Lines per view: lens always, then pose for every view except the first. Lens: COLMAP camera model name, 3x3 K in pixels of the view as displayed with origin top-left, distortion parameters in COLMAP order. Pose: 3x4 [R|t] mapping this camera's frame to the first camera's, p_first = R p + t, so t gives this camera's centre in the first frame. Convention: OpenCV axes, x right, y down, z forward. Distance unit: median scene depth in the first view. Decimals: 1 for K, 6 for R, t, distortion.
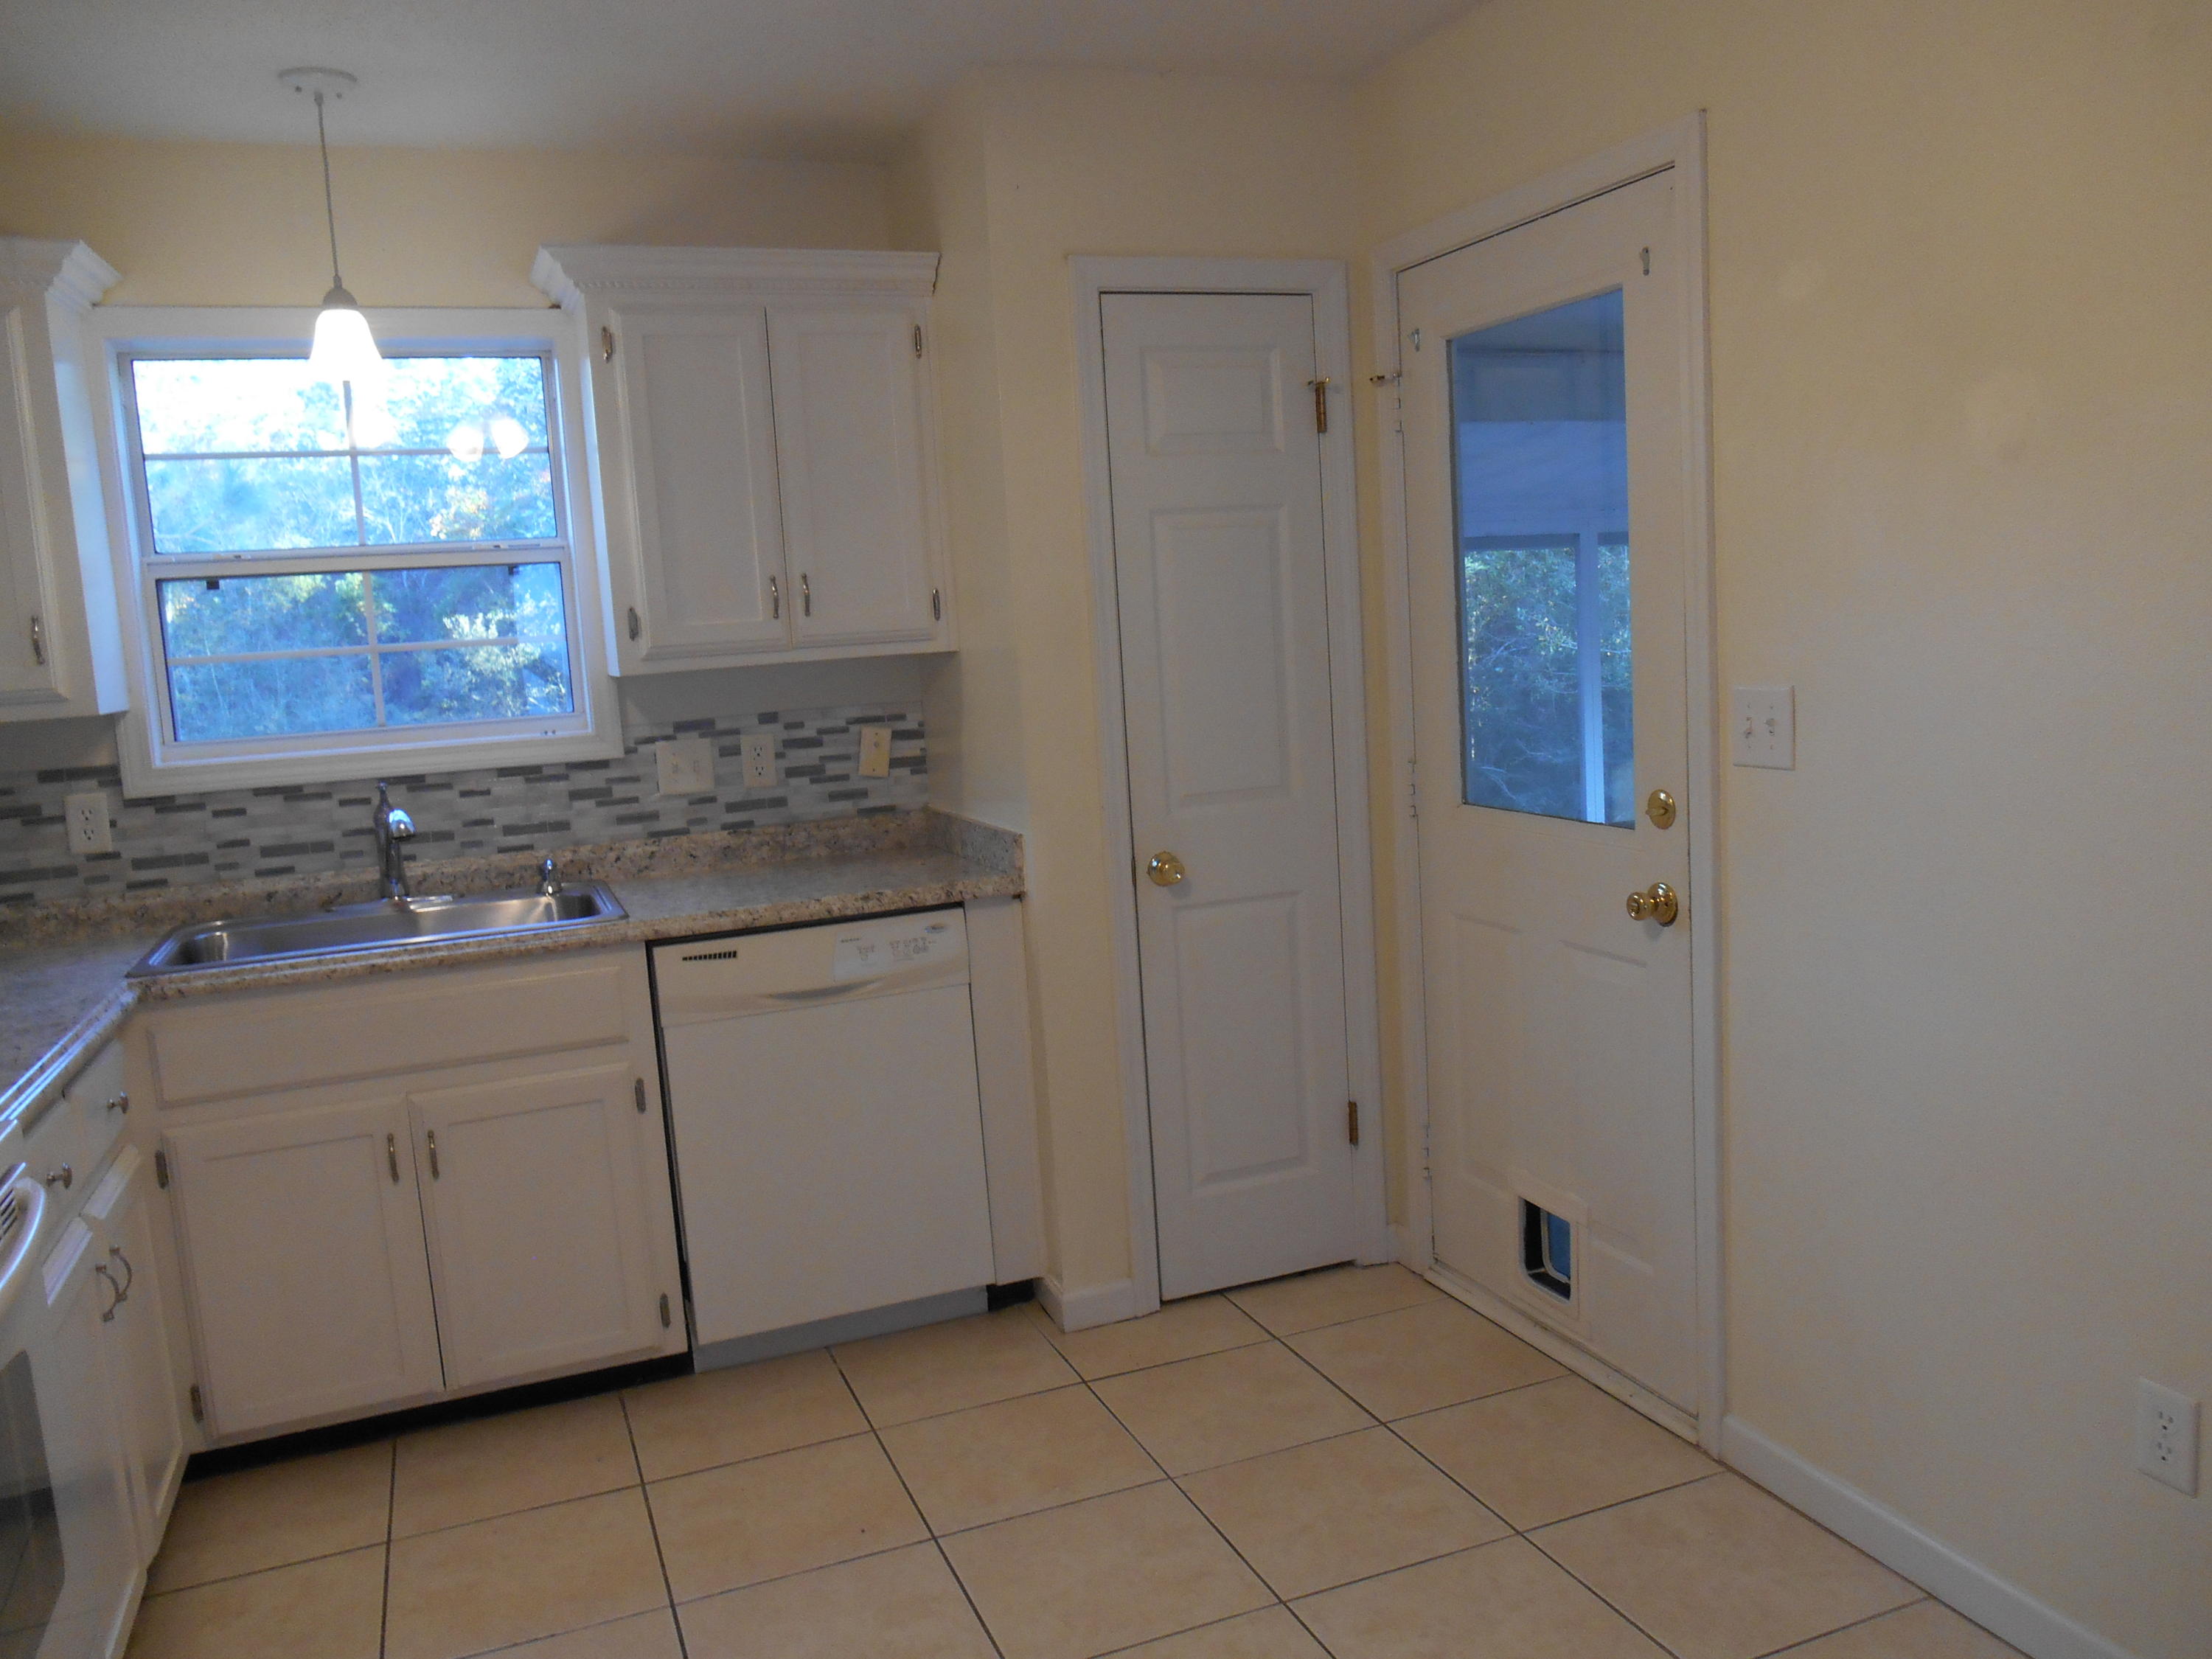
lens RADIAL K [[1683.7, 0, 1099.0], [0, 1683.7, 815.5], [0, 0, 1]] dist [-0.006656, 0.000285]
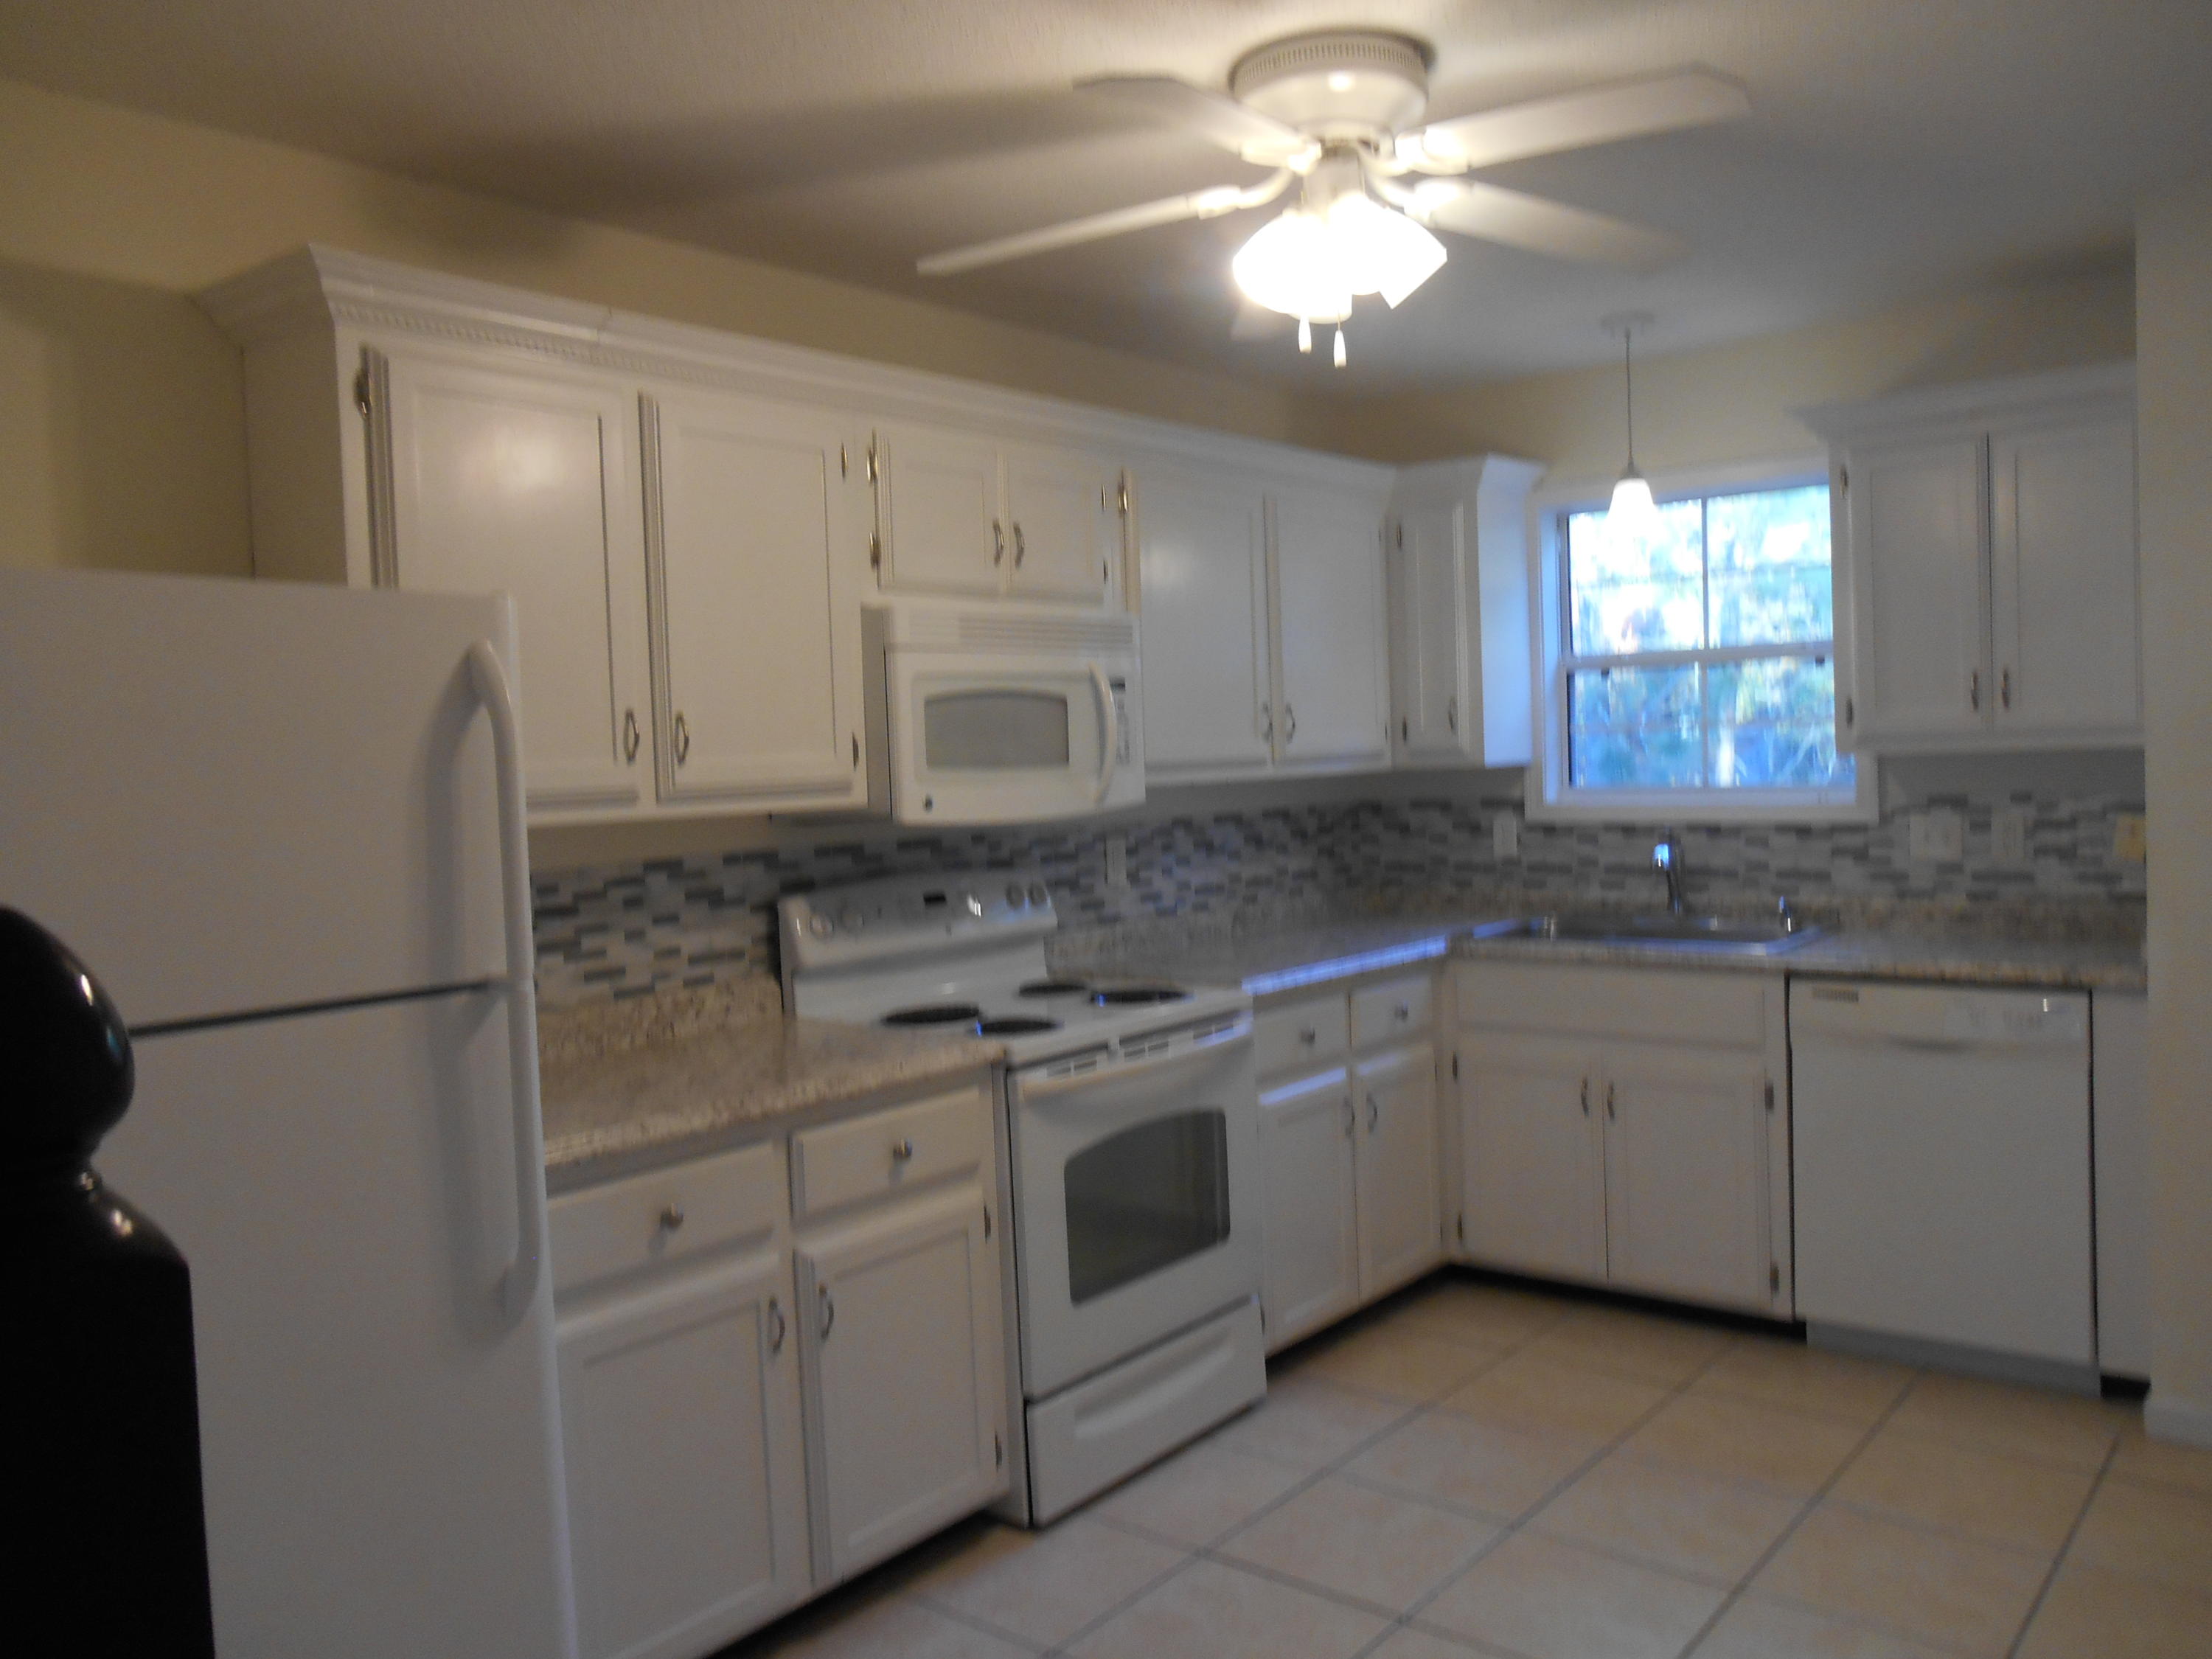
lens RADIAL K [[1683.7, 0, 1099.0], [0, 1683.7, 815.5], [0, 0, 1]] dist [-0.006656, 0.000285]
pose [[0.511671, 0.078162, -0.855619, 0.460104], [-0.095911, 0.994825, 0.033522, -0.029098], [0.853811, 0.064911, 0.516520, -0.058225]]
